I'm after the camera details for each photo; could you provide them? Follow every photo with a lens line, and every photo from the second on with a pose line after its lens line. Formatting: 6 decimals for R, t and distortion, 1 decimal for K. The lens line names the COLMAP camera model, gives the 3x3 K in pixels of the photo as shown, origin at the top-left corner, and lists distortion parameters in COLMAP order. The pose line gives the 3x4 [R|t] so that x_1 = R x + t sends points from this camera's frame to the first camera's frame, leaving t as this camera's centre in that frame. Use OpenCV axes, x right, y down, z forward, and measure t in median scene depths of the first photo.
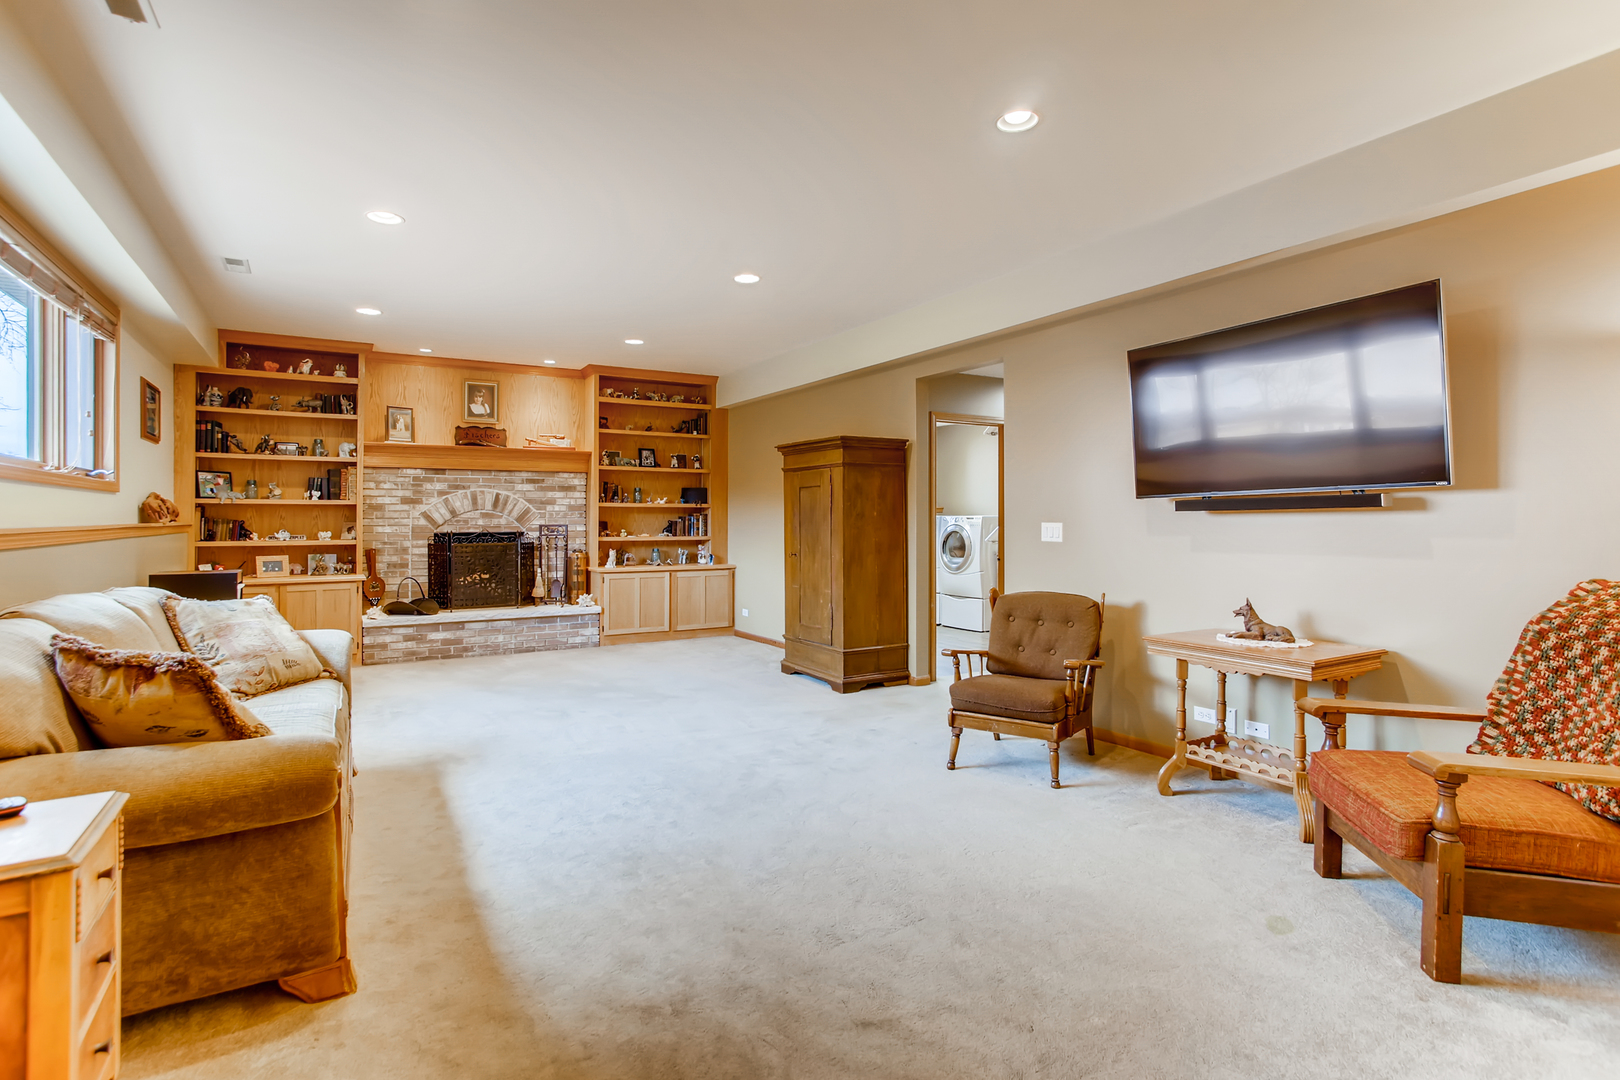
lens RADIAL K [[775.5, 0, 784.8], [0, 775.5, 522.5], [0, 0, 1]] dist [-0.018527, 0.013009]
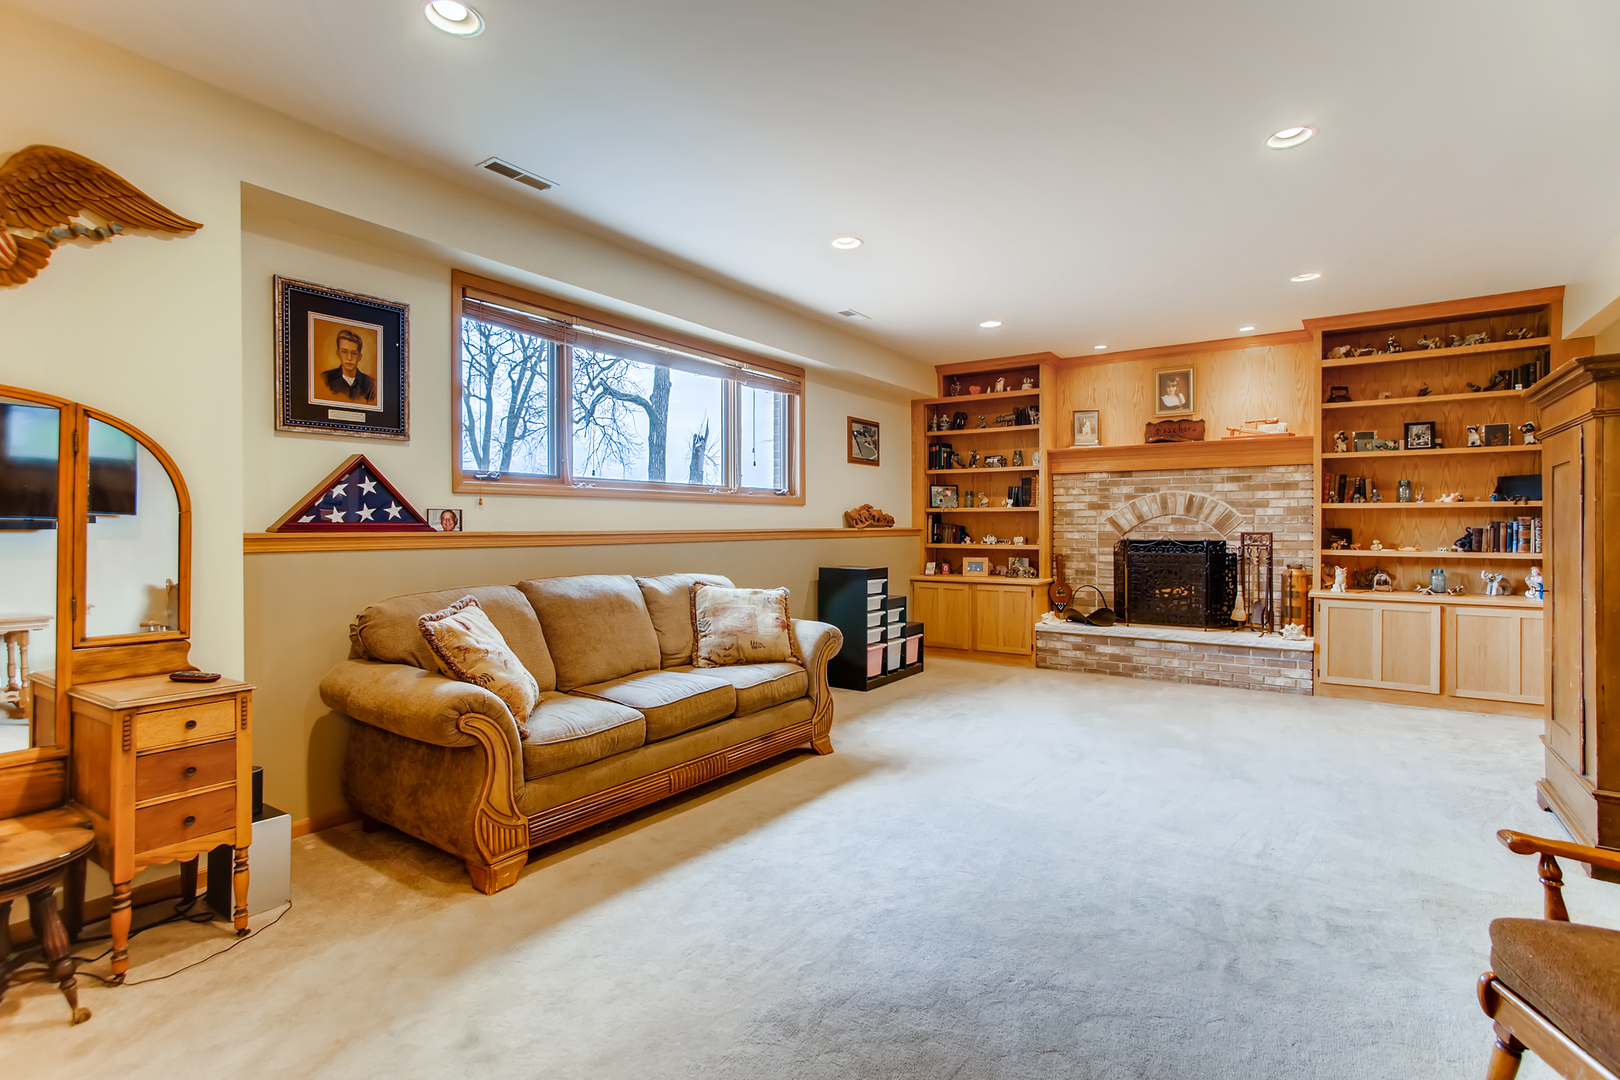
lens RADIAL K [[775.5, 0, 801.4], [0, 775.5, 535.6], [0, 0, 1]] dist [-0.018527, 0.013009]
pose [[0.439600, 0.013430, -0.898093, 0.219271], [-0.004344, 0.999908, 0.012826, -0.002127], [0.898183, -0.001737, 0.439618, 0.242283]]
